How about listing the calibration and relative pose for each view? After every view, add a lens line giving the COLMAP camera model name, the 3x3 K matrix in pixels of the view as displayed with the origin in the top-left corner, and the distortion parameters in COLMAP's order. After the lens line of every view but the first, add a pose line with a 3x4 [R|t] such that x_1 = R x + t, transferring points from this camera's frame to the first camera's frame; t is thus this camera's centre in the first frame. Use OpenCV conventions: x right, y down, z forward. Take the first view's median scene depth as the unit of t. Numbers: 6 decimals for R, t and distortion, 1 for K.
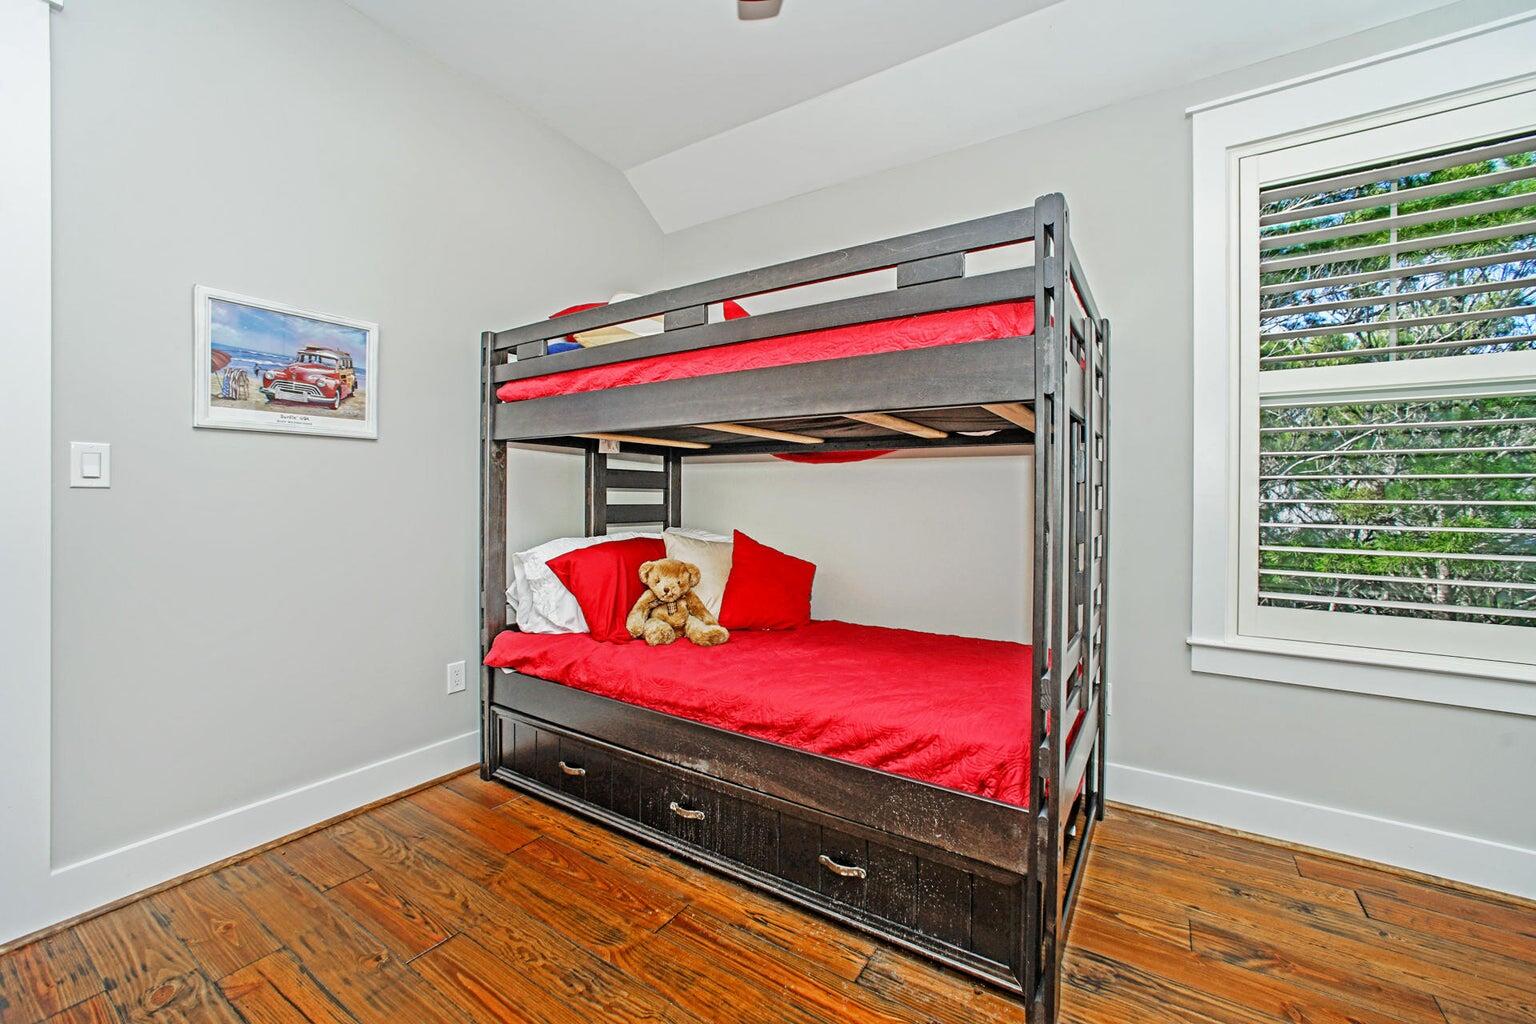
lens RADIAL K [[629.6, 0, 768.0], [0, 629.6, 512.0], [0, 0, 1]] dist [-0.038746, 0.014499]
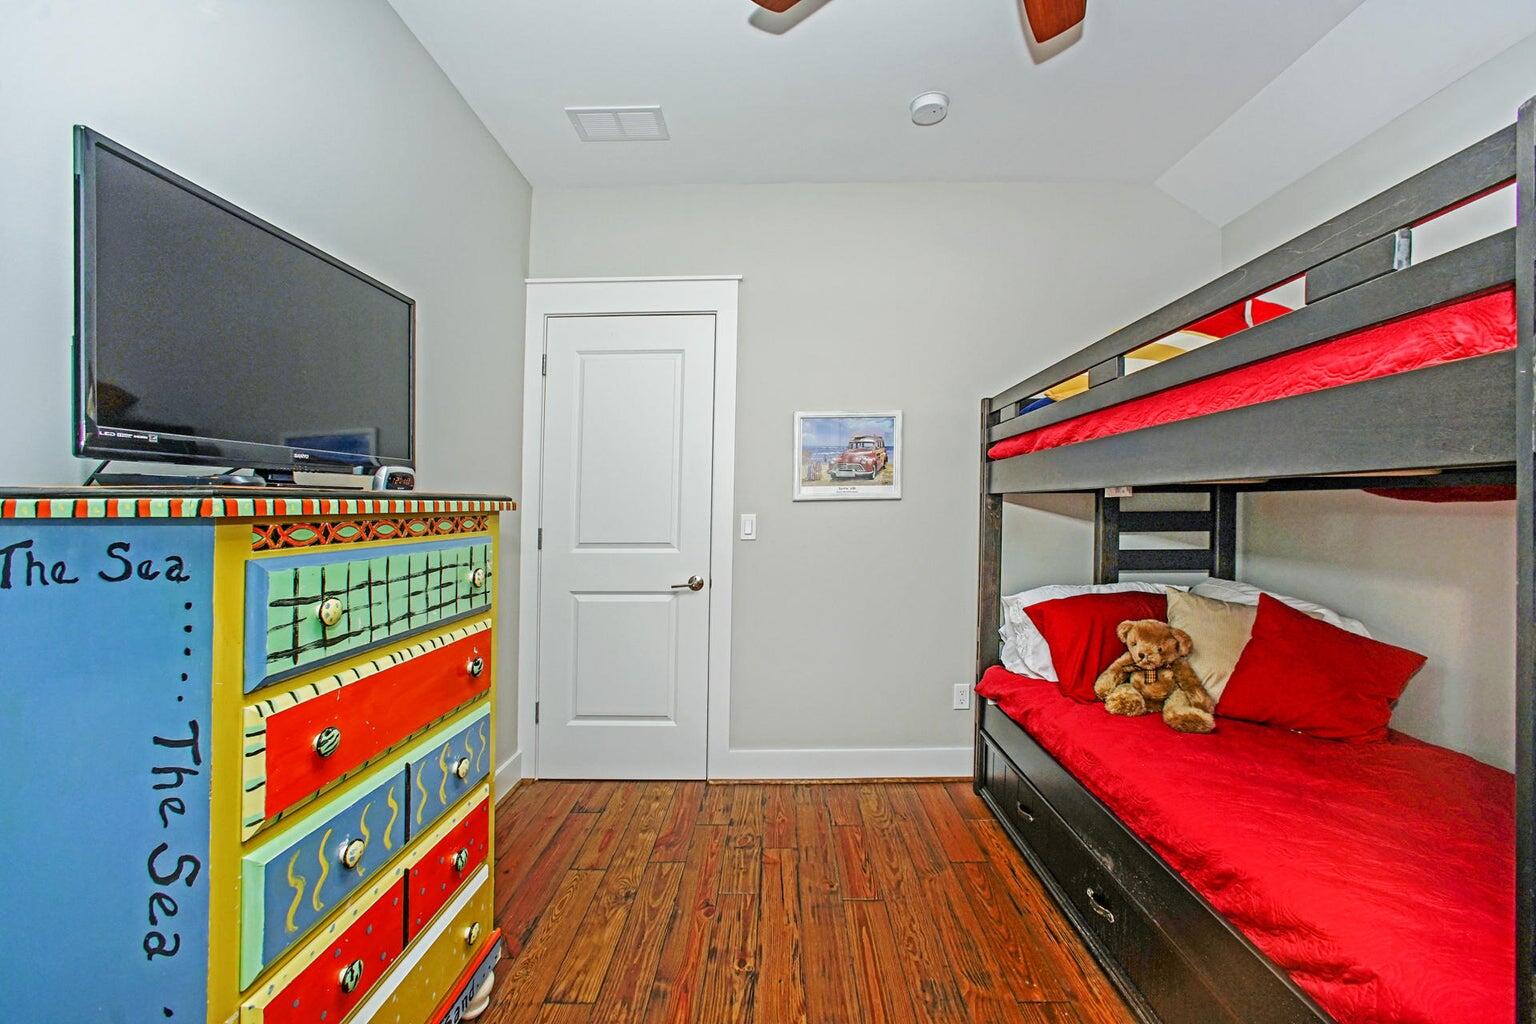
lens RADIAL K [[622.0, 0, 770.7], [0, 622.0, 496.8], [0, 0, 1]] dist [-0.031520, 0.013858]
pose [[0.518893, -0.025868, -0.854448, 0.343483], [-0.003028, 0.999480, -0.032098, -0.078310], [0.854834, 0.019243, 0.518545, 0.088742]]
